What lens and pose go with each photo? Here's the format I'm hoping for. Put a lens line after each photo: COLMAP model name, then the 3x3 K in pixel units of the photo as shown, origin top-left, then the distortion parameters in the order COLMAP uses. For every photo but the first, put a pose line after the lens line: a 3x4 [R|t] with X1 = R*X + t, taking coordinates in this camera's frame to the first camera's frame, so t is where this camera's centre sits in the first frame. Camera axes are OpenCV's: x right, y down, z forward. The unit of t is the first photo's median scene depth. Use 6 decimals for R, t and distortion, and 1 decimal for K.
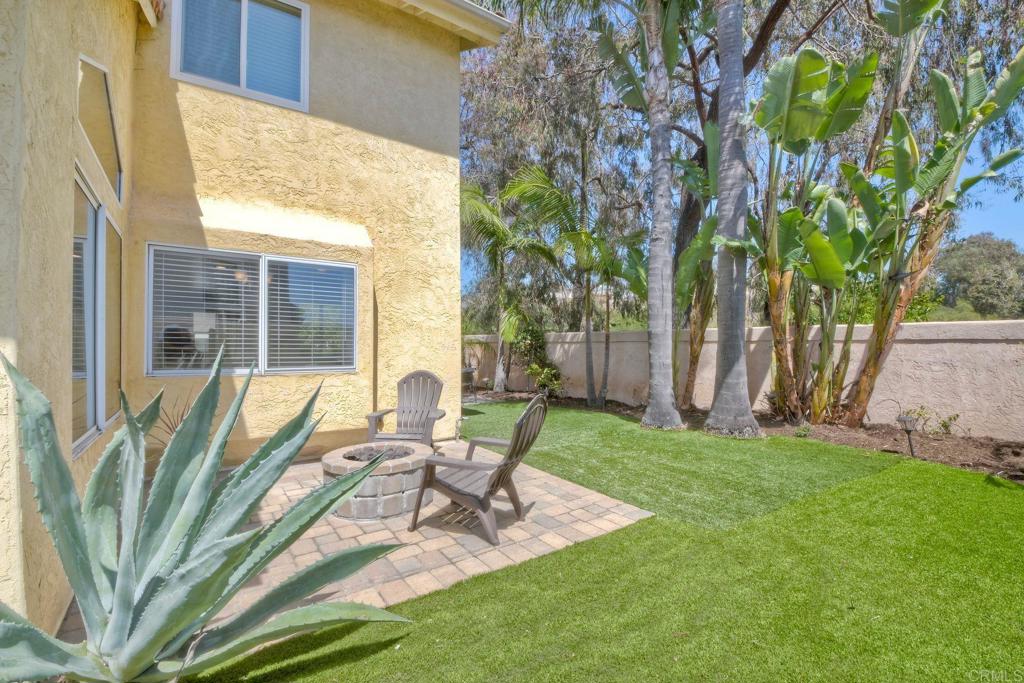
lens RADIAL K [[458.4, 0, 511.5], [0, 458.4, 343.3], [0, 0, 1]] dist [0.001028, -0.001374]
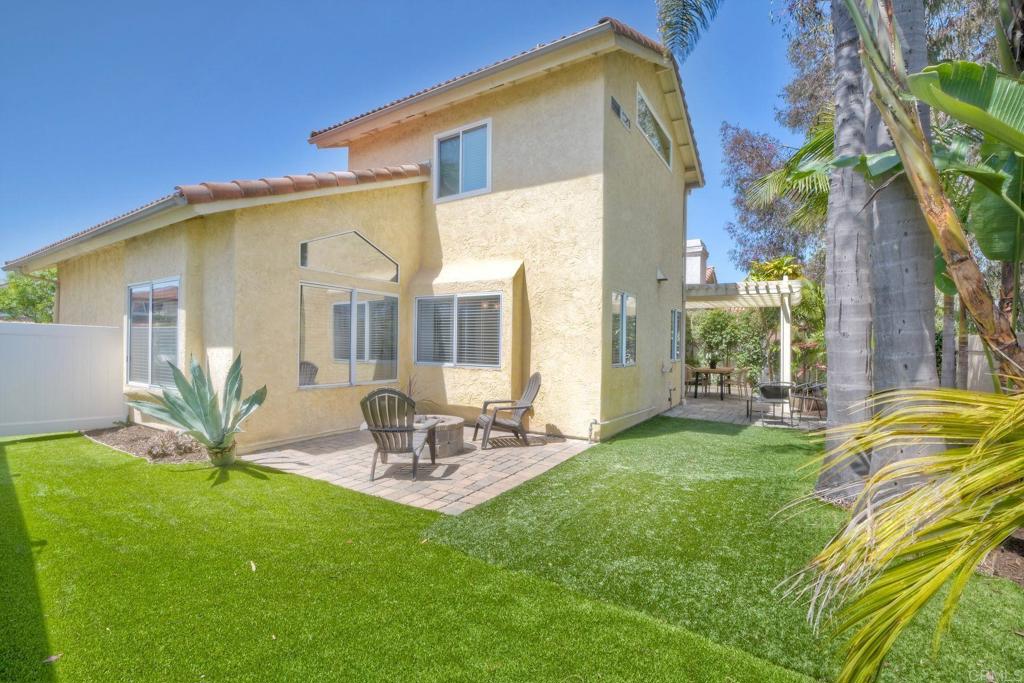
lens RADIAL K [[458.4, 0, 512.7], [0, 458.4, 342.5], [0, 0, 1]] dist [0.001028, -0.001374]
pose [[0.375335, 0.003954, -0.926881, 0.955430], [-0.003984, 0.999989, 0.002653, -0.023033], [0.926881, 0.002697, 0.375346, 0.515586]]
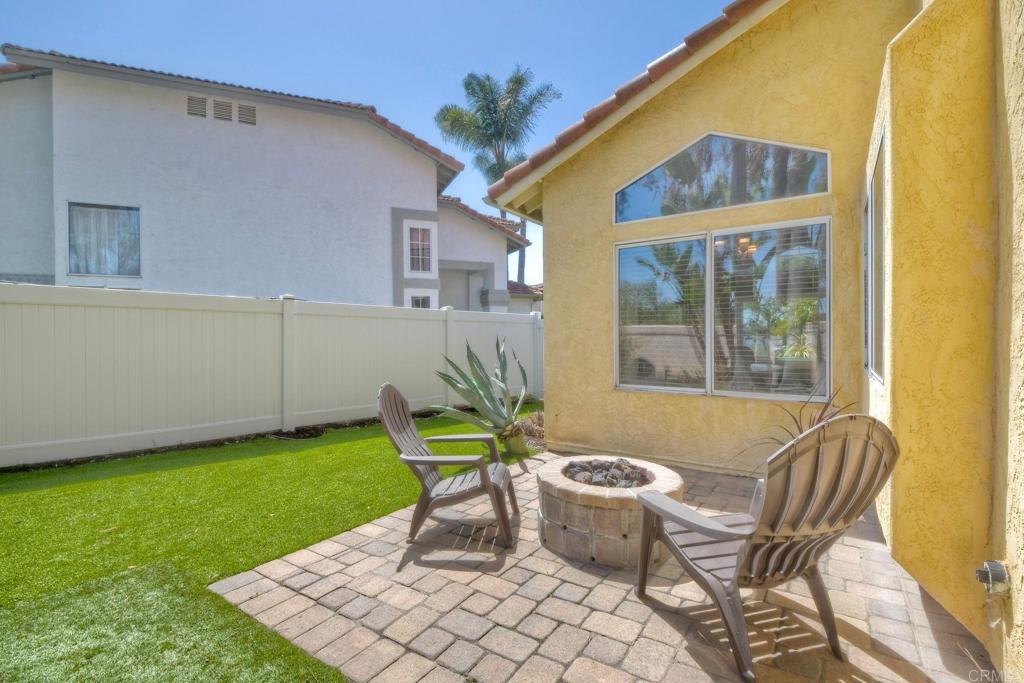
lens RADIAL K [[458.4, 0, 514.2], [0, 458.4, 343.9], [0, 0, 1]] dist [0.001028, -0.001374]
pose [[-0.939592, 0.006106, -0.342243, 0.087057], [0.008172, 0.999956, -0.004594, 0.022726], [0.342200, -0.007113, -0.939600, 1.256091]]
